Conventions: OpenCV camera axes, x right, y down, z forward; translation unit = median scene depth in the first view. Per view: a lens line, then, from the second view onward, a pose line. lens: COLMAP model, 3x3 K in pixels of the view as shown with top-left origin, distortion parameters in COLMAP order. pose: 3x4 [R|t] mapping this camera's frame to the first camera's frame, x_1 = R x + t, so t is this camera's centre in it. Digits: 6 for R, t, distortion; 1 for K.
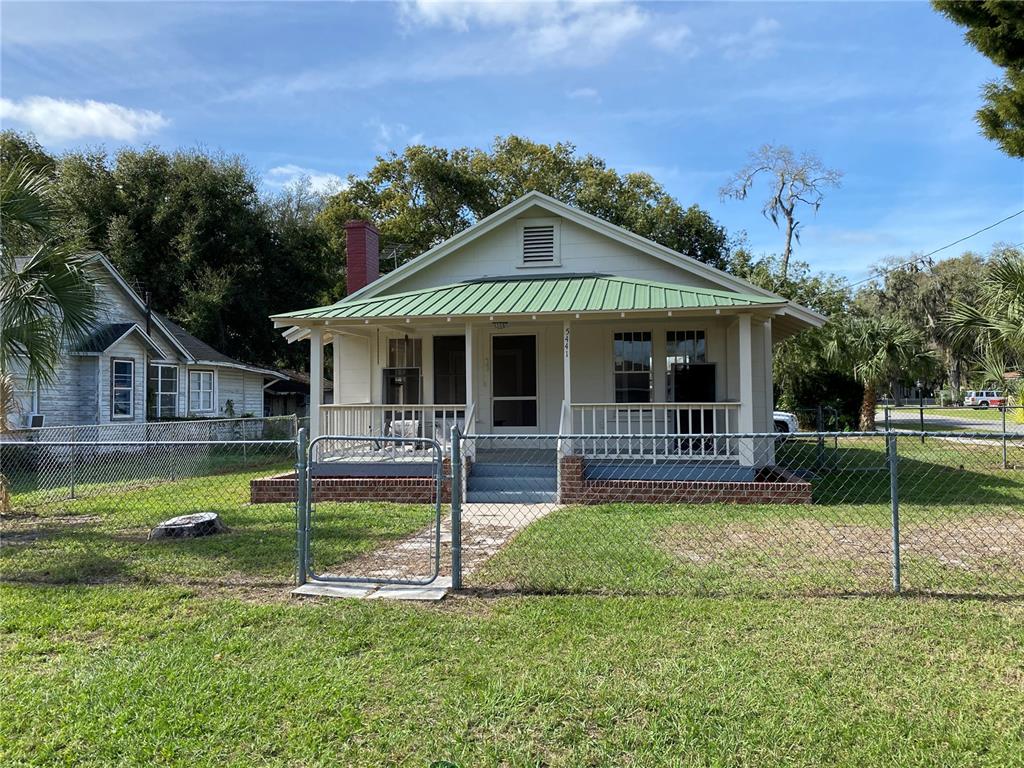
lens RADIAL K [[776.5, 0, 496.9], [0, 776.5, 382.3], [0, 0, 1]] dist [0.001997, -0.004200]
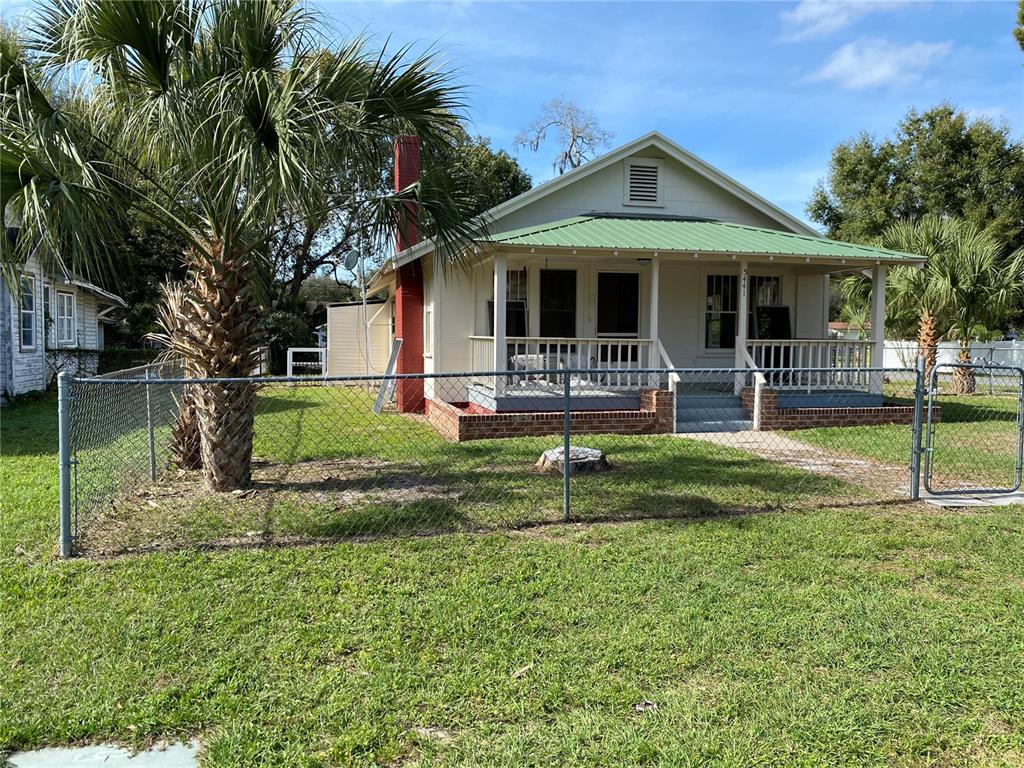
lens RADIAL K [[753.8, 0, 493.3], [0, 753.8, 383.8], [0, 0, 1]] dist [0.125836, -0.116107]
pose [[0.917256, -0.009491, 0.398186, -0.530315], [-0.023708, 0.996643, 0.078368, 0.011731], [-0.397593, -0.081324, 0.913951, 0.132252]]
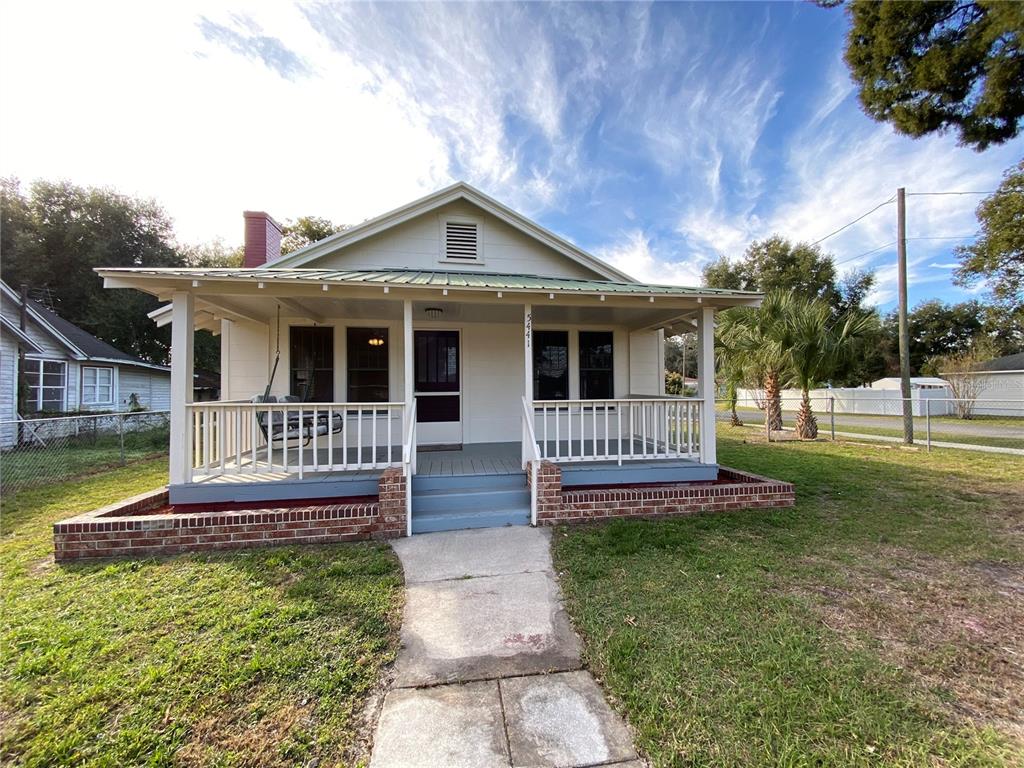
lens RADIAL K [[414.5, 0, 511.0], [0, 414.5, 382.8], [0, 0, 1]] dist [0.034571, -0.028751]
pose [[0.938502, 0.007730, 0.345186, -0.071215], [-0.007599, 0.999970, -0.001734, 0.007383], [-0.345189, -0.000996, 0.938533, 0.467322]]
